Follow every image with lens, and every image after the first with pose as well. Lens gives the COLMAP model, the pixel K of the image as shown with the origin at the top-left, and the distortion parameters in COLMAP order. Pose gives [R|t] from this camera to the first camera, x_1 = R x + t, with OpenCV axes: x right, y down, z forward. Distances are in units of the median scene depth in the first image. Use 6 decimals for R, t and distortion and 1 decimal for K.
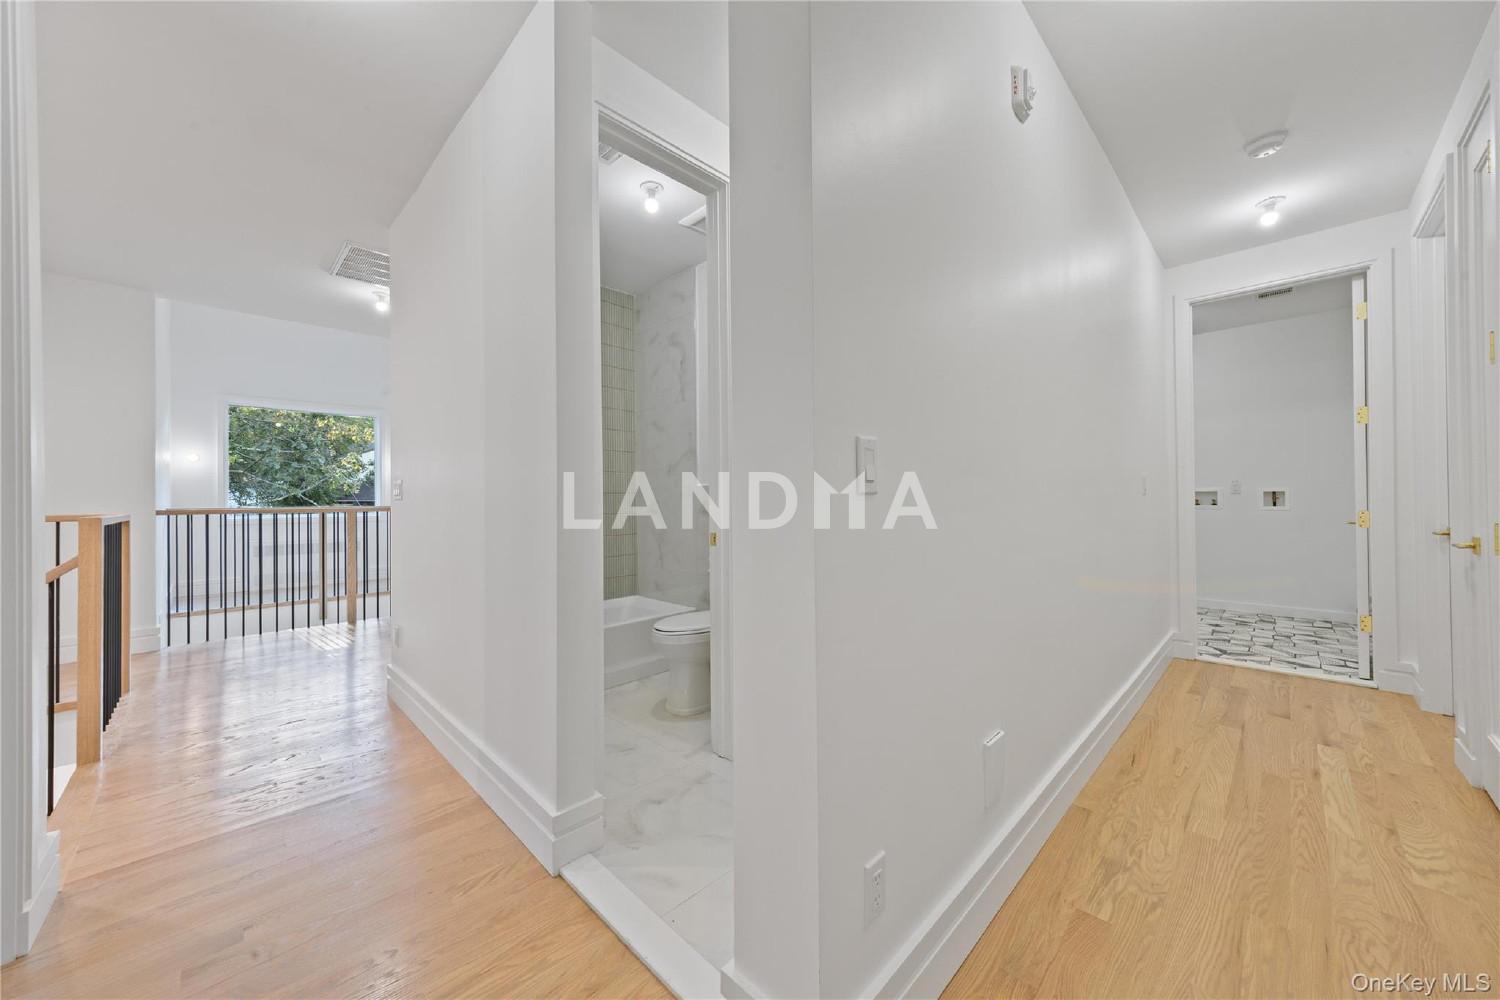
lens RADIAL K [[533.4, 0, 751.1], [0, 533.4, 501.7], [0, 0, 1]] dist [-0.000128, 0.000000]
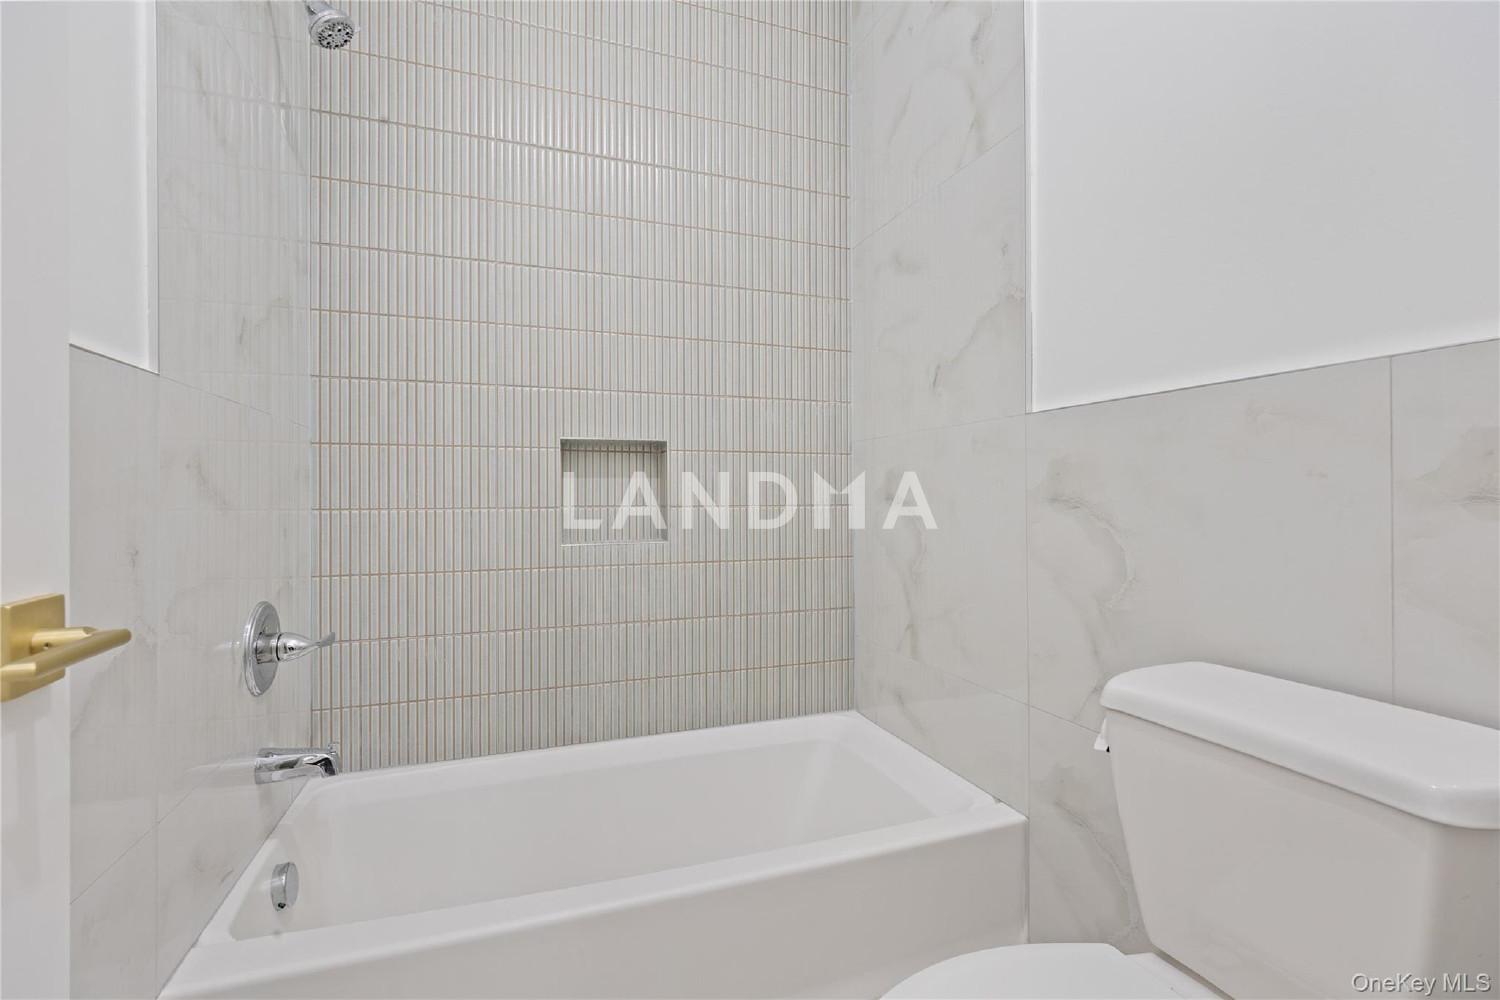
lens RADIAL K [[678.5, 0, 749.0], [0, 678.5, 496.4], [0, 0, 1]] dist [-0.001307, -0.000063]
pose [[0.908523, 0.003508, -0.417821, -0.079194], [-0.001110, 0.999981, 0.005981, 0.013371], [0.417834, -0.004970, 0.908510, 0.544203]]
